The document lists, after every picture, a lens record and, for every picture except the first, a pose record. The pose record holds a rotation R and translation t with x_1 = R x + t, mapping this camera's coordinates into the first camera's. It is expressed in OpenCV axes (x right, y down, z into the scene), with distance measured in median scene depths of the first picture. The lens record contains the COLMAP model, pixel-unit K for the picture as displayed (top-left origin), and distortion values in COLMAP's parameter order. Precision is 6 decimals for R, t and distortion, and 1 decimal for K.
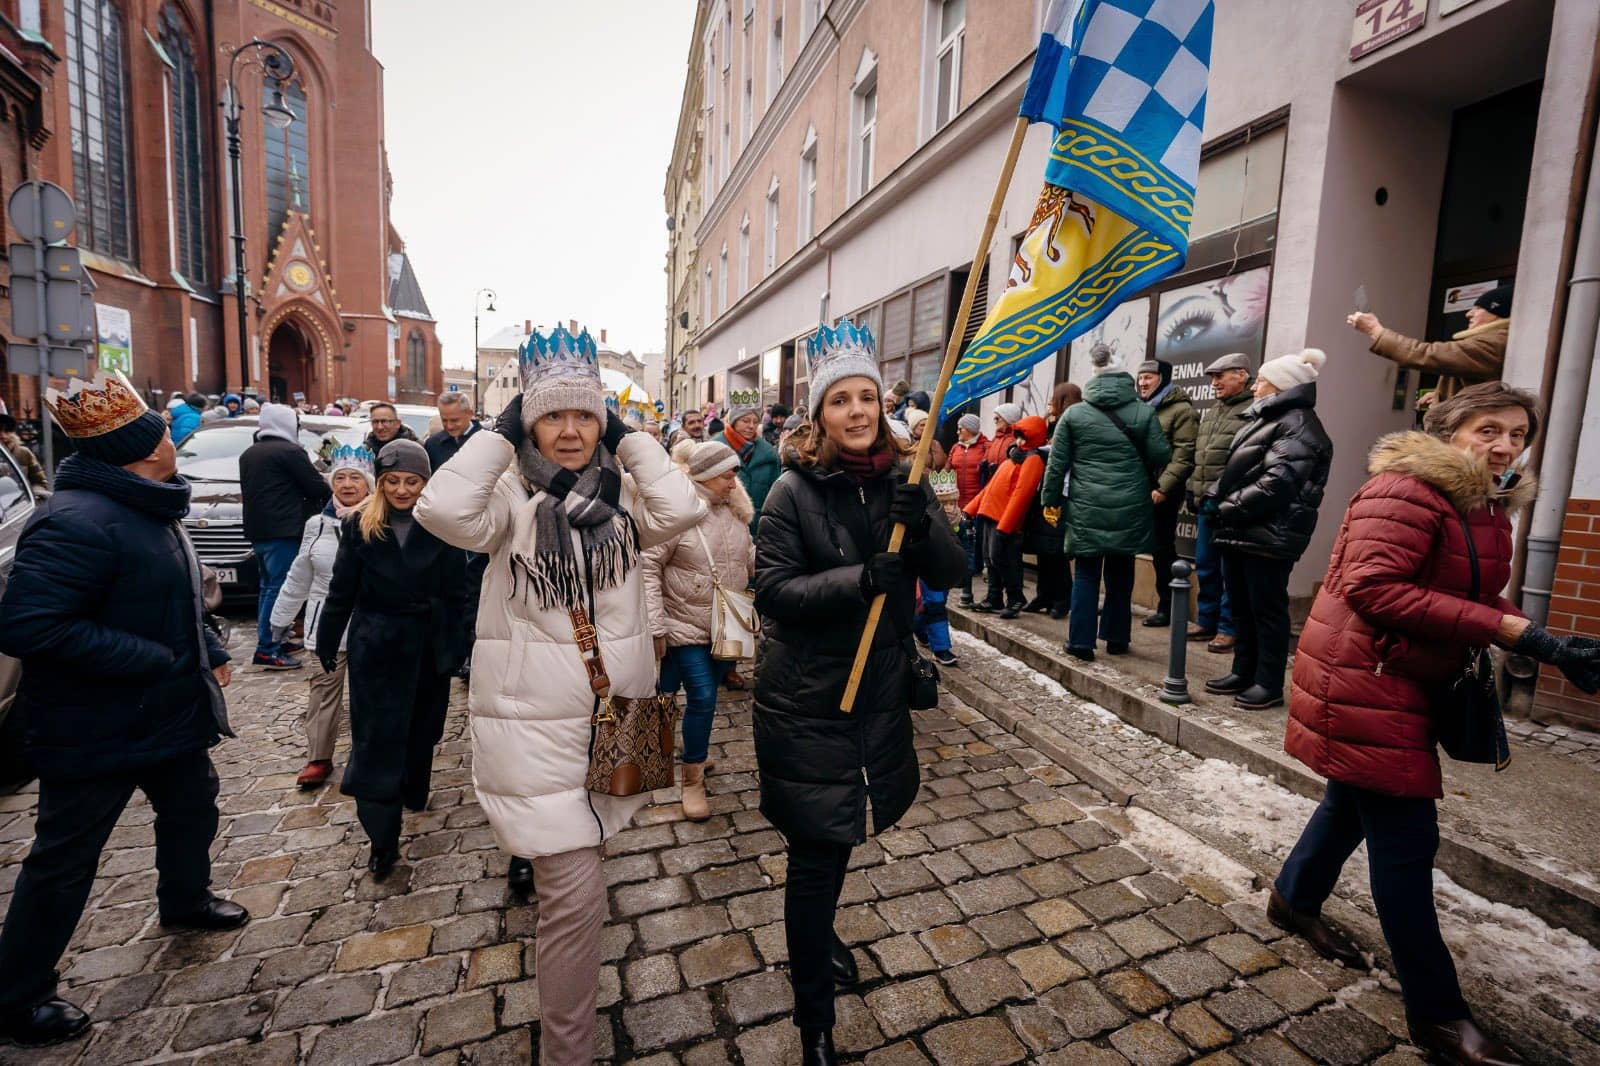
lens RADIAL K [[746.4, 0, 796.0], [0, 746.4, 537.2], [0, 0, 1]] dist [-0.002163, -0.001137]
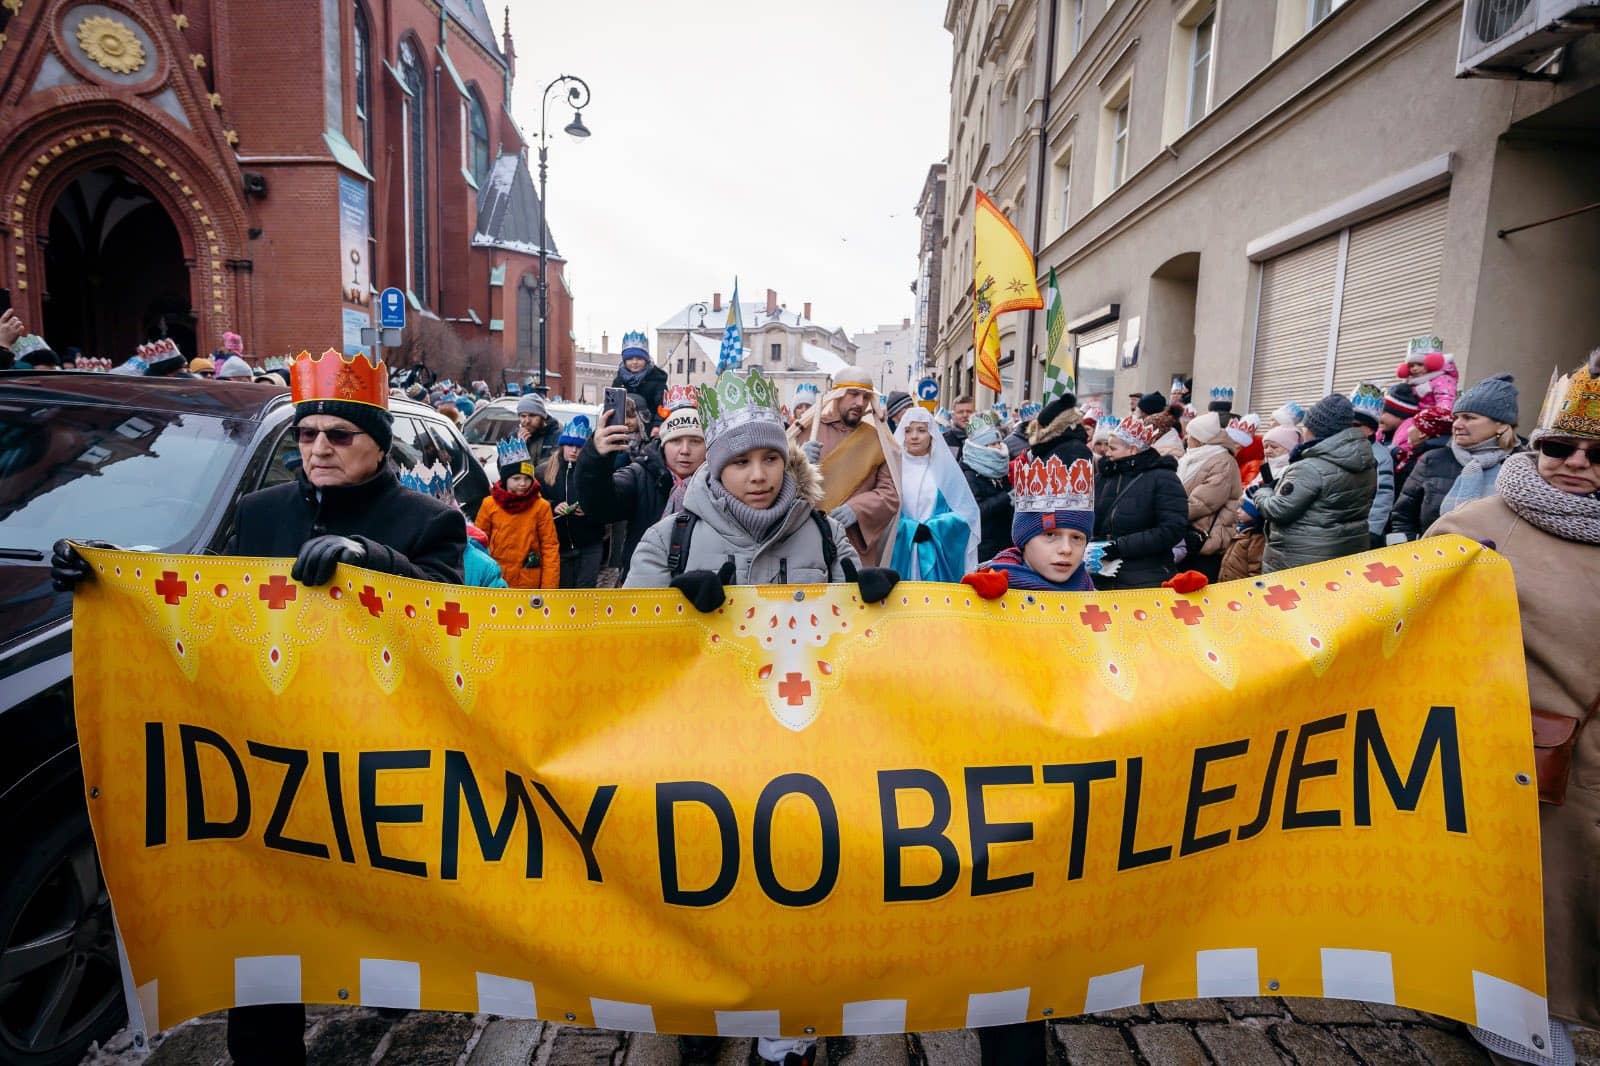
lens RADIAL K [[746.4, 0, 803.2], [0, 746.4, 523.8], [0, 0, 1]] dist [-0.002163, -0.001137]
pose [[0.971846, 0.030601, -0.233621, -0.372018], [-0.034309, 0.999341, -0.011823, -0.186466], [0.233105, 0.019506, 0.972256, 1.232621]]
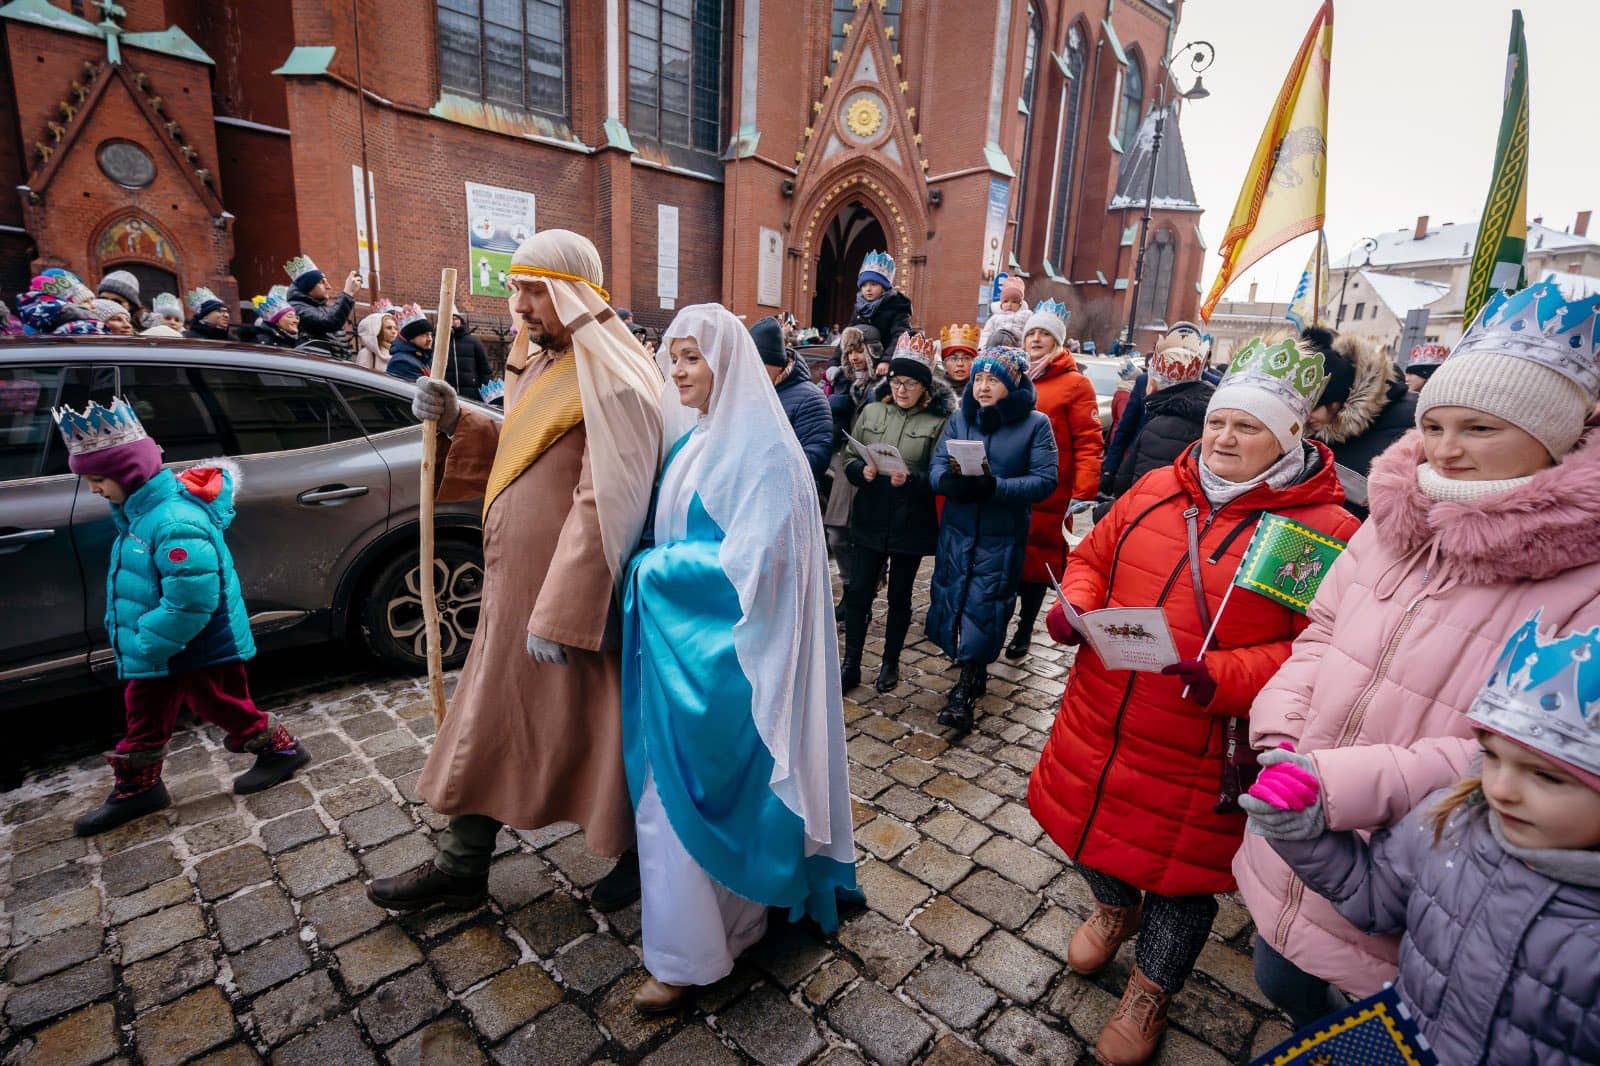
lens RADIAL K [[746.4, 0, 801.1], [0, 746.4, 528.3], [0, 0, 1]] dist [-0.002163, -0.001137]
pose [[0.511138, 0.172260, -0.842059, -0.257640], [-0.134828, 0.983651, 0.119384, -0.173005], [0.848858, 0.052511, 0.526007, 1.163565]]
